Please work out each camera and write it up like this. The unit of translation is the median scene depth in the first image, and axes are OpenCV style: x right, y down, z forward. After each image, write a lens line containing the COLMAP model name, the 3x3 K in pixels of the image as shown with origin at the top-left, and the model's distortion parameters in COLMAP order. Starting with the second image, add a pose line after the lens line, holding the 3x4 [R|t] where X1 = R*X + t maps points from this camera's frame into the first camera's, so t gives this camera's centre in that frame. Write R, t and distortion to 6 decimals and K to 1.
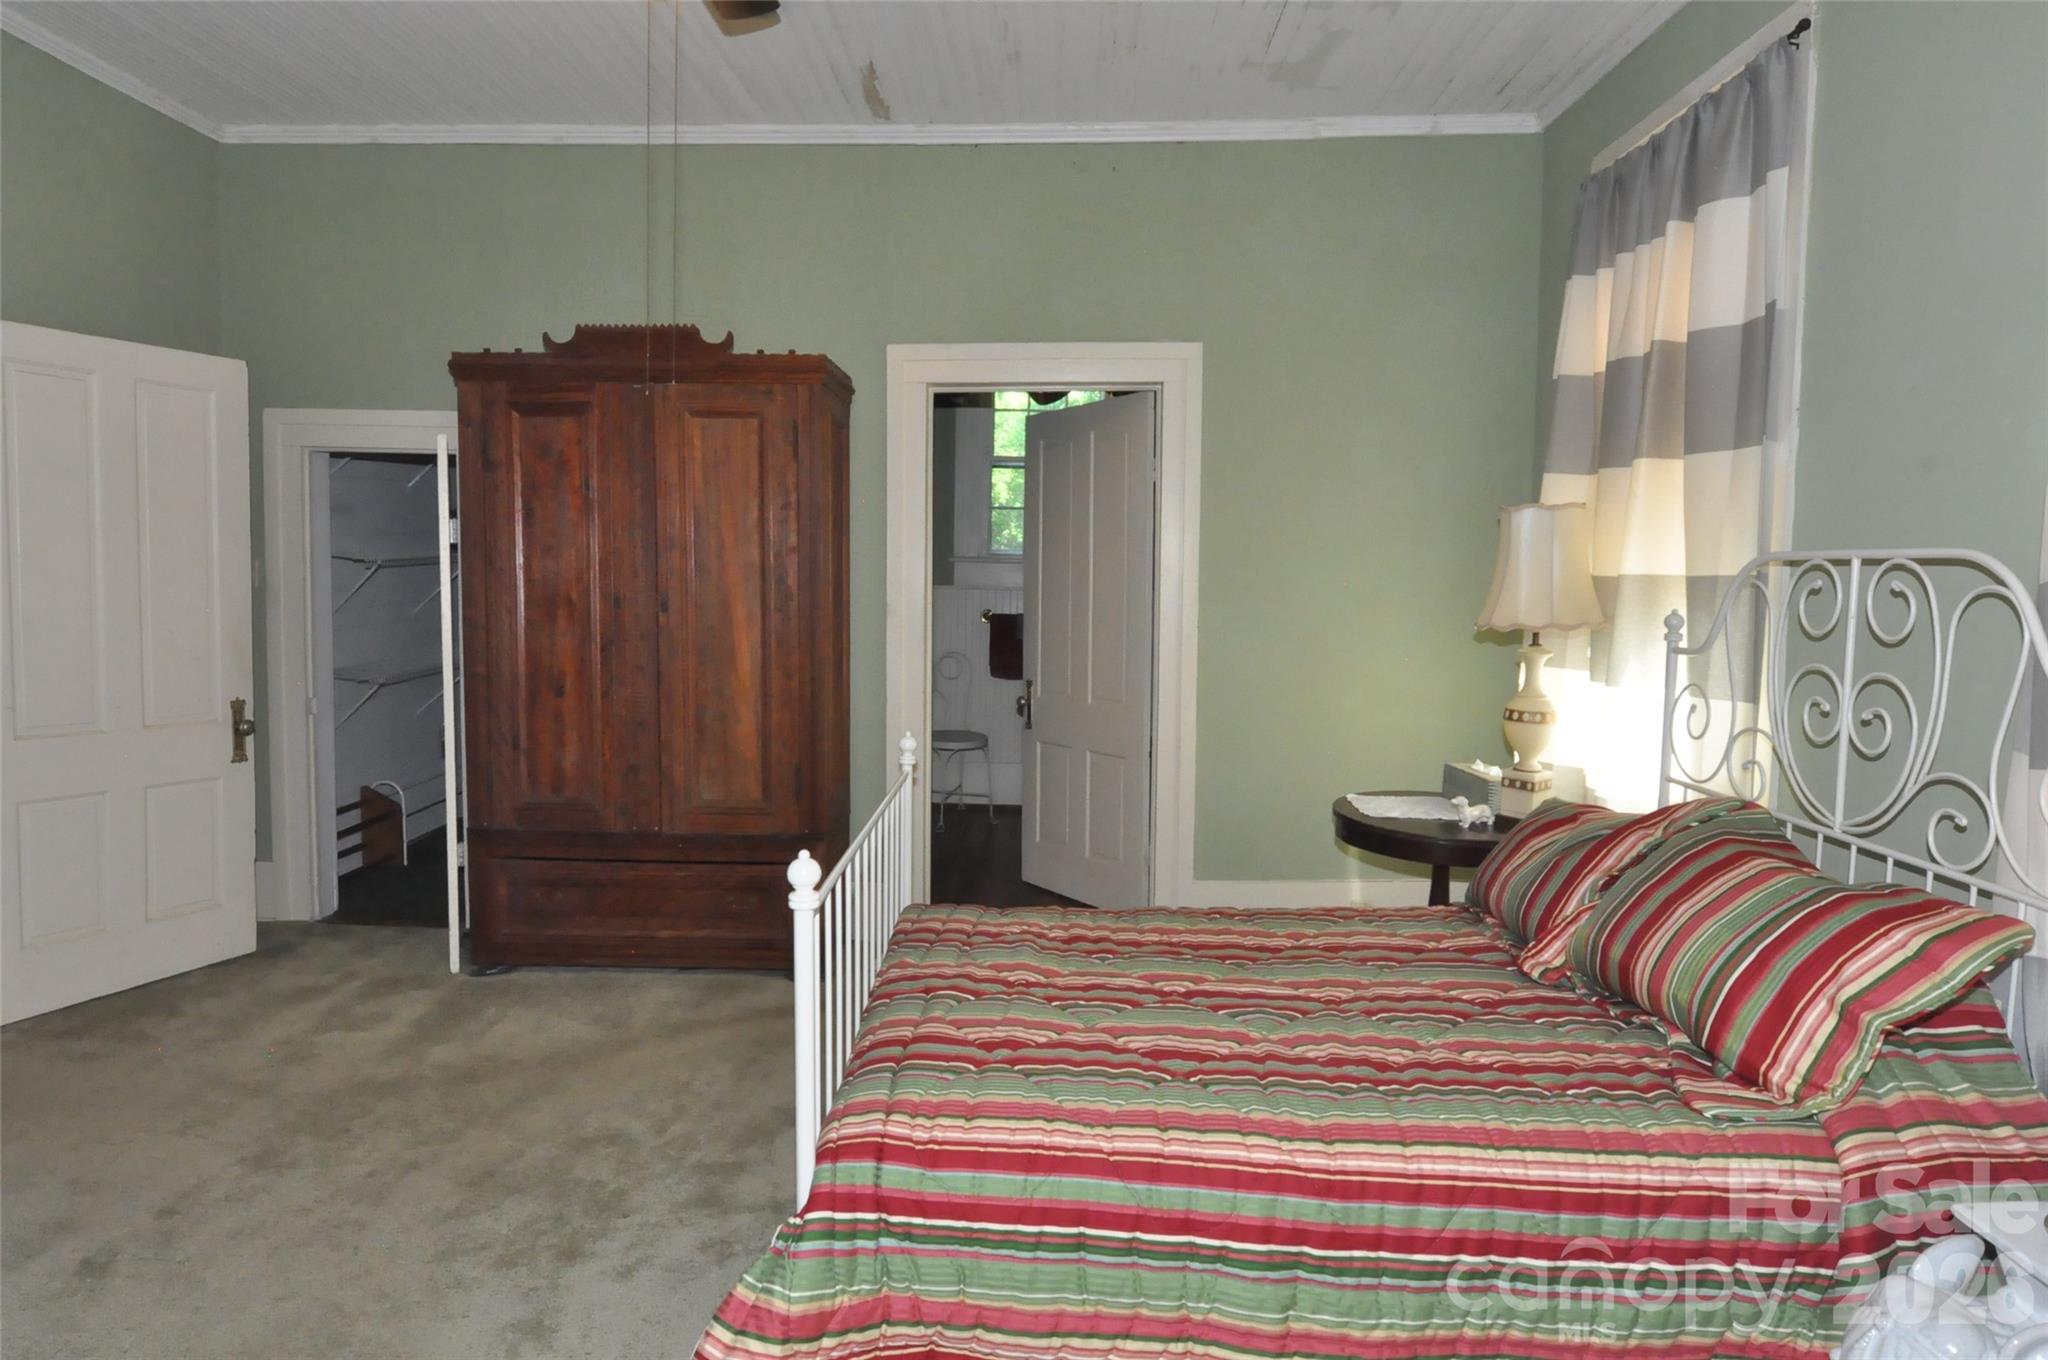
lens RADIAL K [[1243.4, 0, 1022.7], [0, 1243.4, 675.6], [0, 0, 1]] dist [-0.012412, -0.004606]
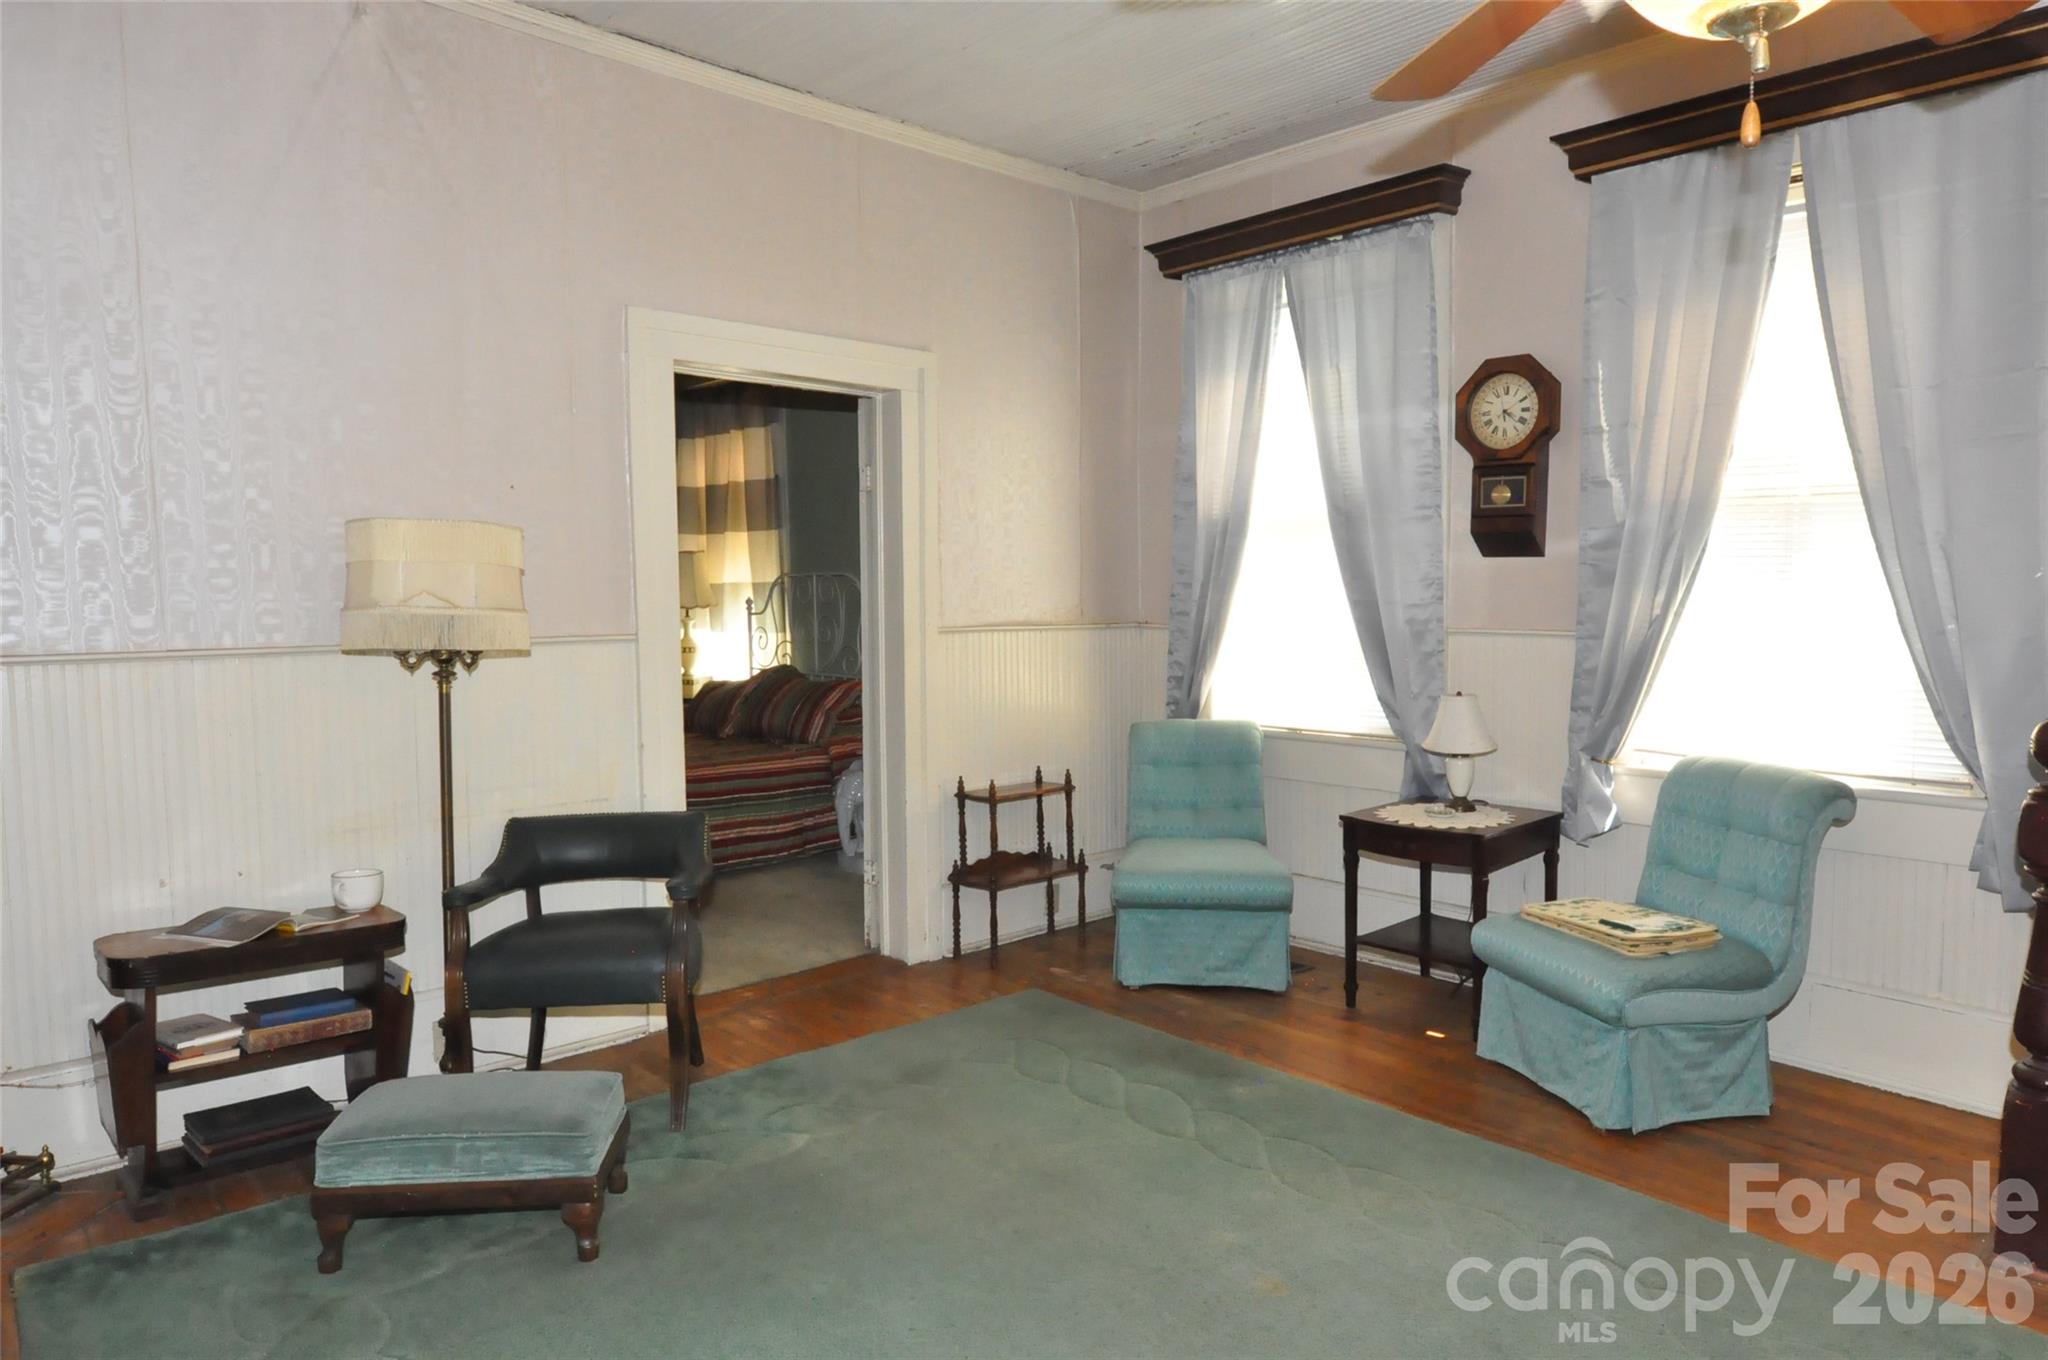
lens RADIAL K [[1243.4, 0, 1015.4], [0, 1243.4, 684.1], [0, 0, 1]] dist [-0.012412, -0.004606]
pose [[0.714406, -0.079590, 0.695190, -0.835649], [0.075625, 0.996473, 0.036368, 0.071136], [-0.695633, 0.026592, 0.717905, -1.140216]]
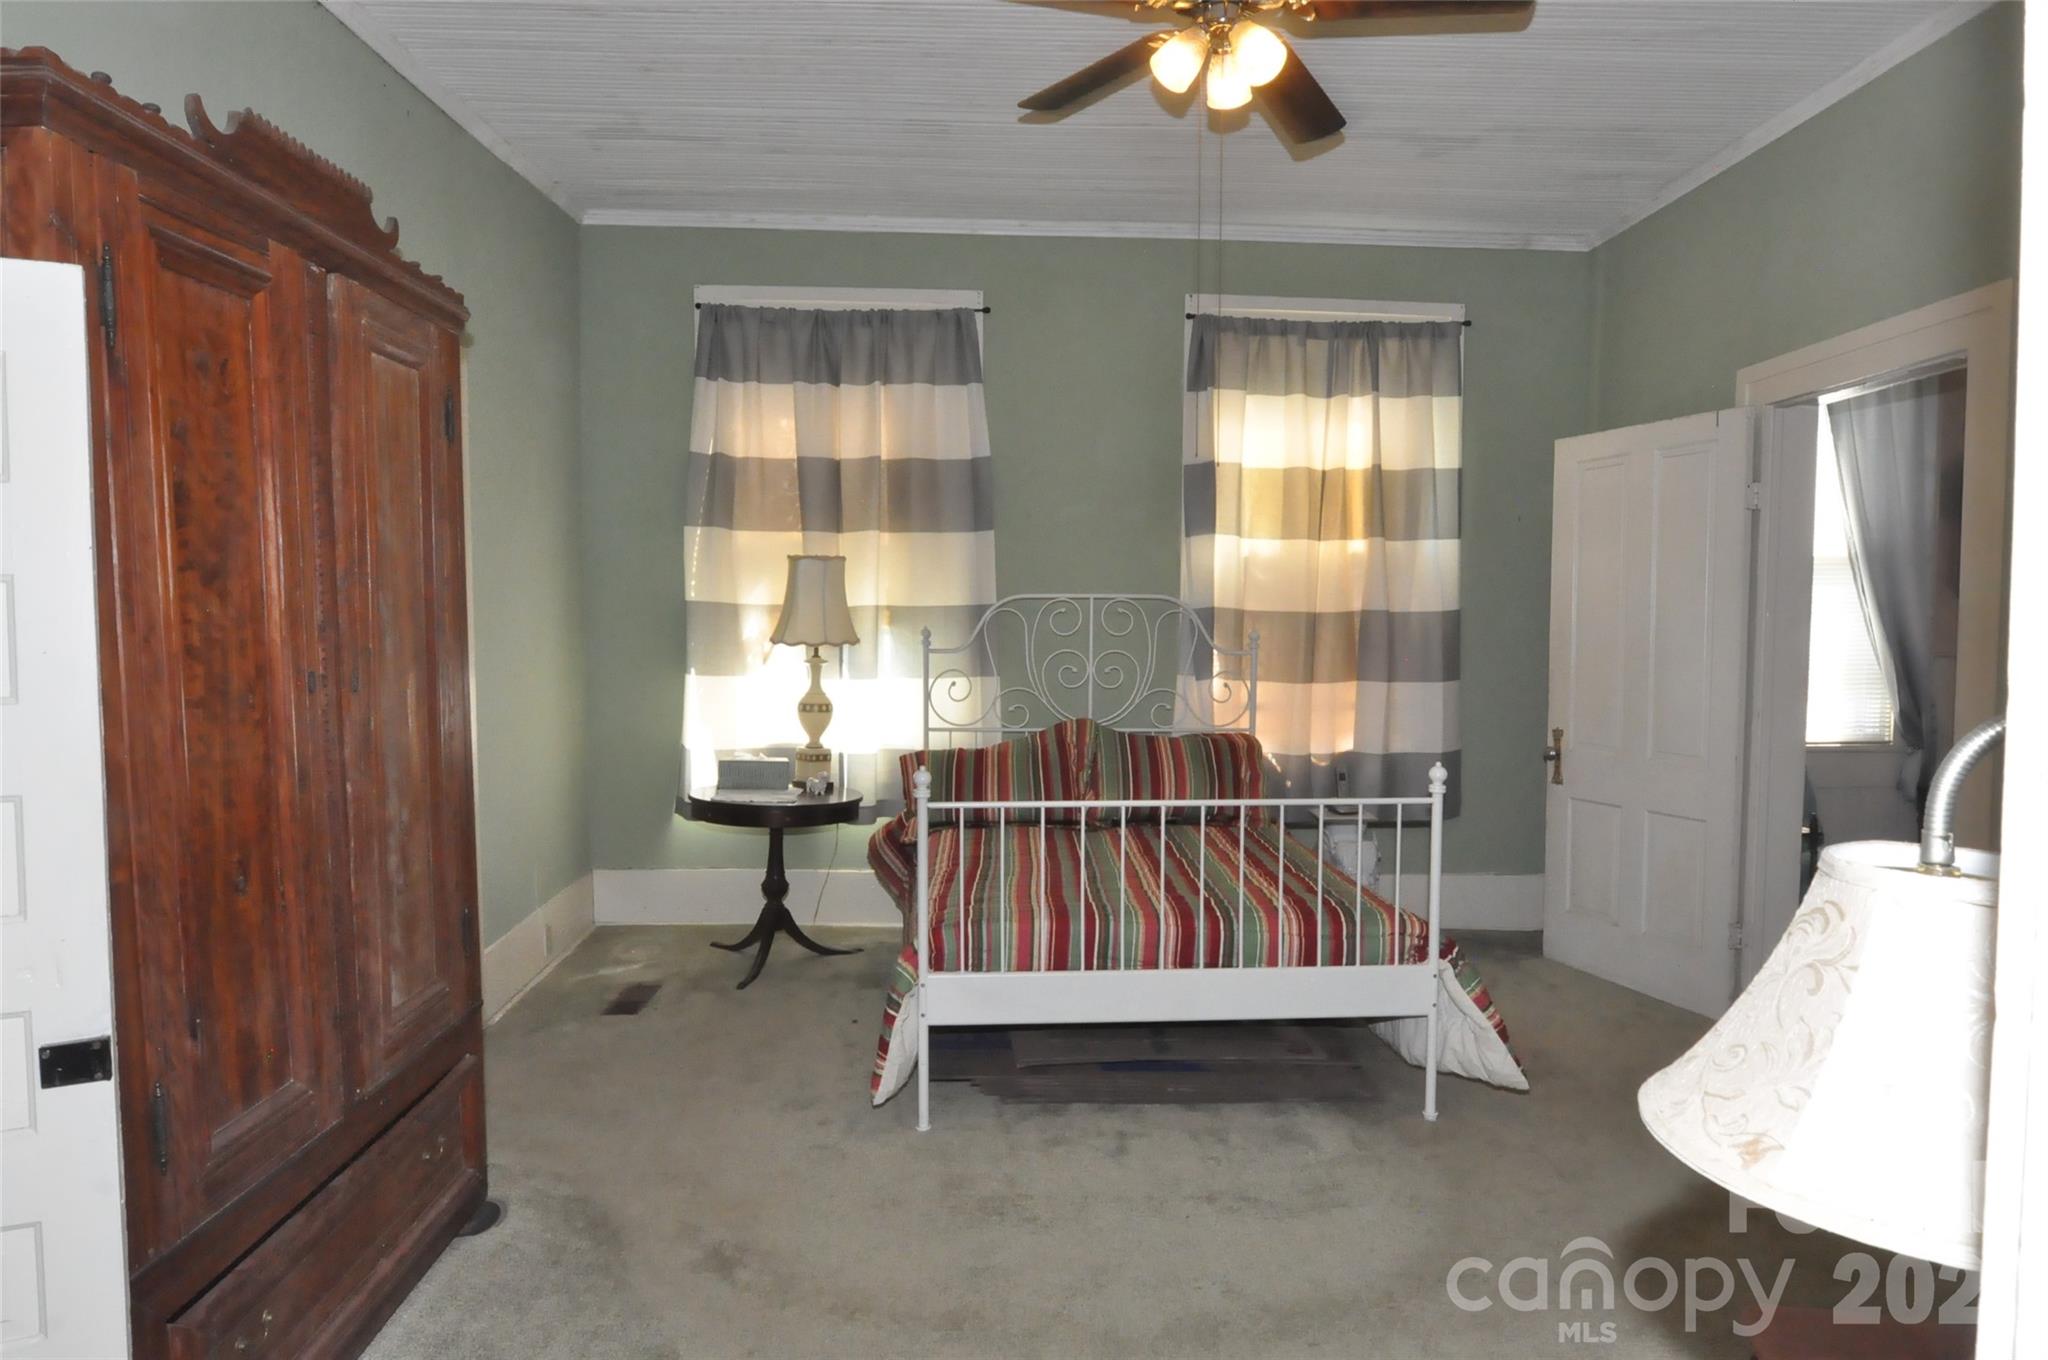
lens RADIAL K [[1243.4, 0, 1030.0], [0, 1243.4, 686.3], [0, 0, 1]] dist [-0.012412, -0.004606]
pose [[-0.063722, -0.078822, 0.994850, -1.193132], [0.077096, 0.993508, 0.083654, -0.107292], [-0.994985, 0.082030, -0.057231, 1.025085]]
